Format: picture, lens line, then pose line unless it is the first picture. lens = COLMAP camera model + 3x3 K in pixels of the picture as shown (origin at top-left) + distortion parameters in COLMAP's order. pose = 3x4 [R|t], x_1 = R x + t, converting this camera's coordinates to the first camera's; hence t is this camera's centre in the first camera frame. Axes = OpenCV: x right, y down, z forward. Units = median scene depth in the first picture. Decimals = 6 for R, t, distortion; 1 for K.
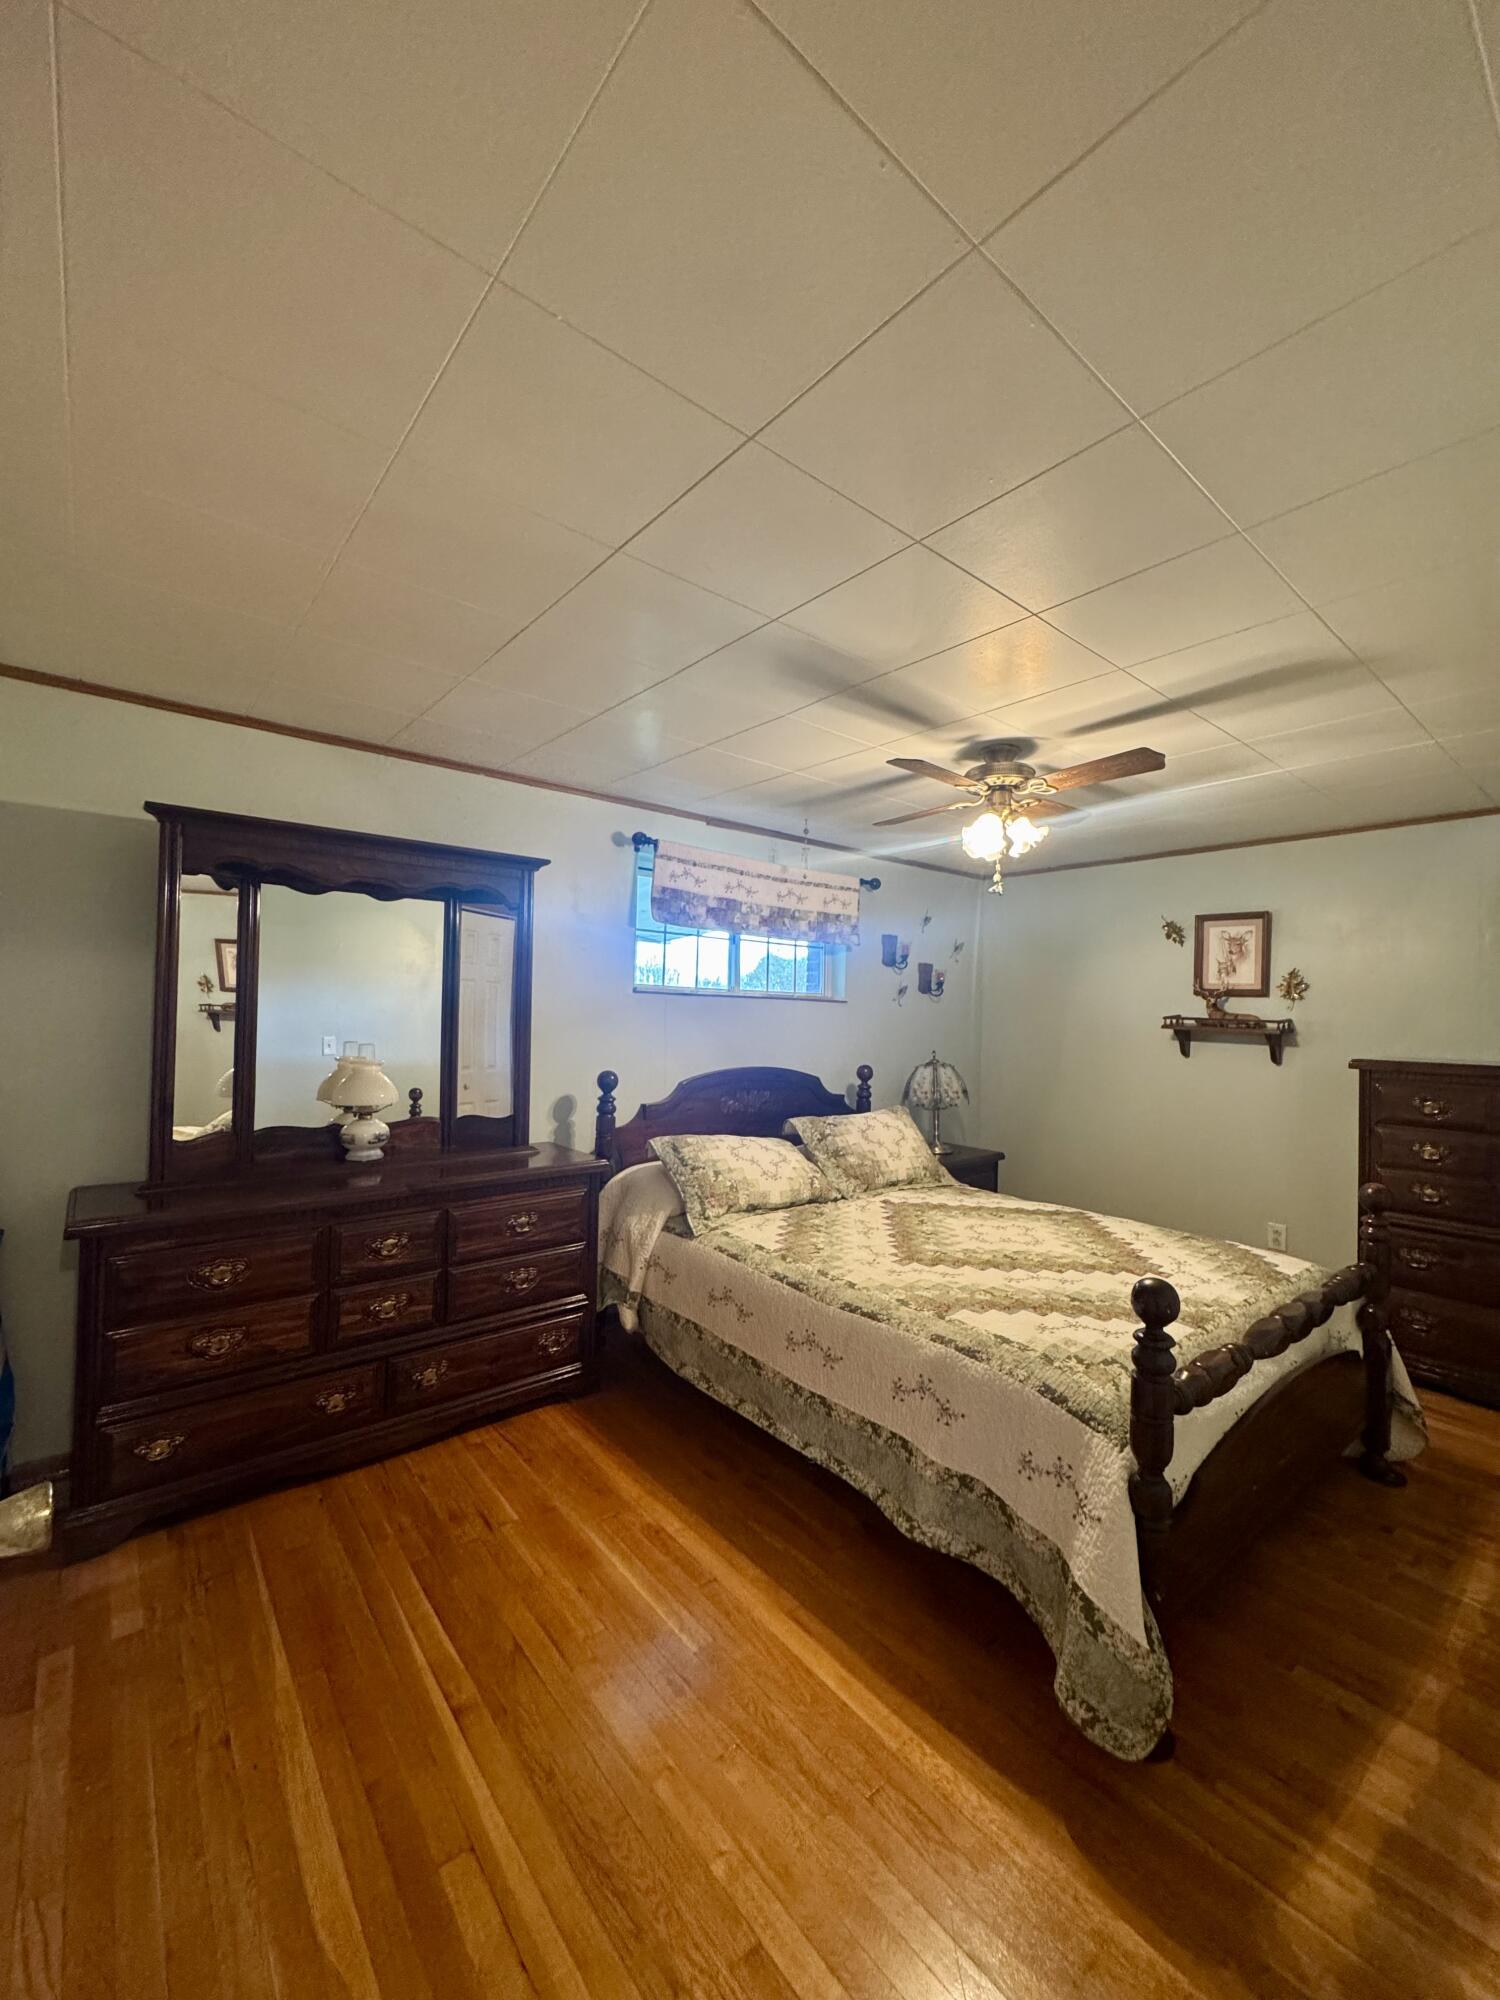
lens RADIAL K [[794.7, 0, 750.0], [0, 794.7, 1000.0], [0, 0, 1]] dist [-0.001627, -0.000211]
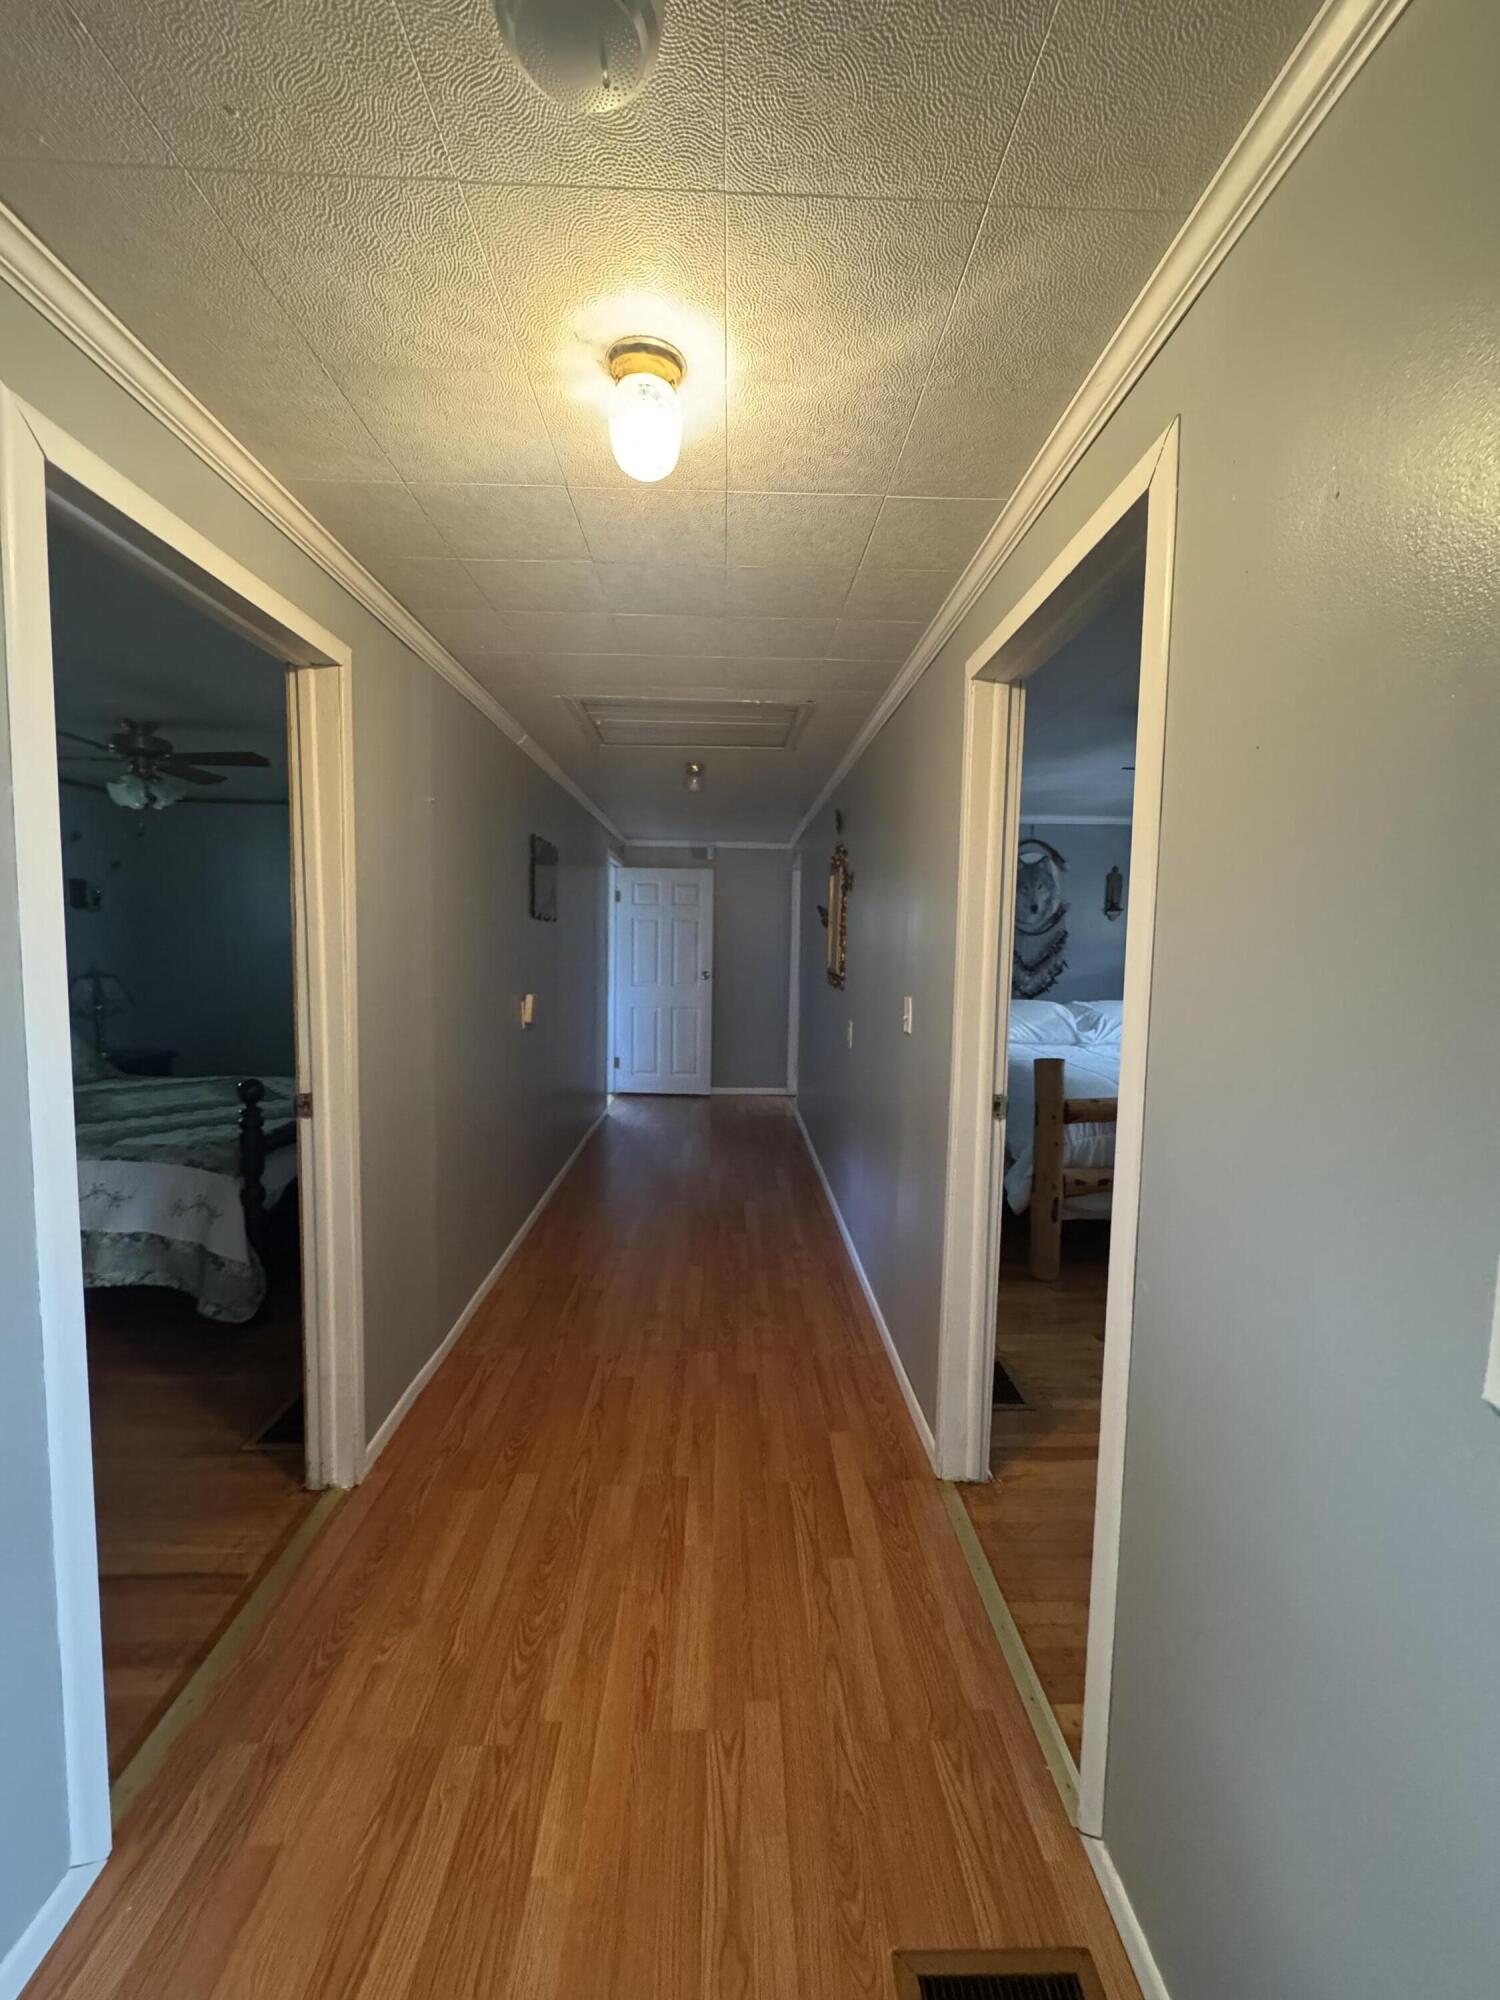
lens RADIAL K [[794.7, 0, 750.0], [0, 794.7, 1000.0], [0, 0, 1]] dist [-0.001627, -0.000211]
pose [[0.611176, -0.074328, 0.787997, -0.179568], [-0.015678, 0.994249, 0.105943, -0.034722], [-0.791339, -0.077104, 0.606496, -0.850189]]
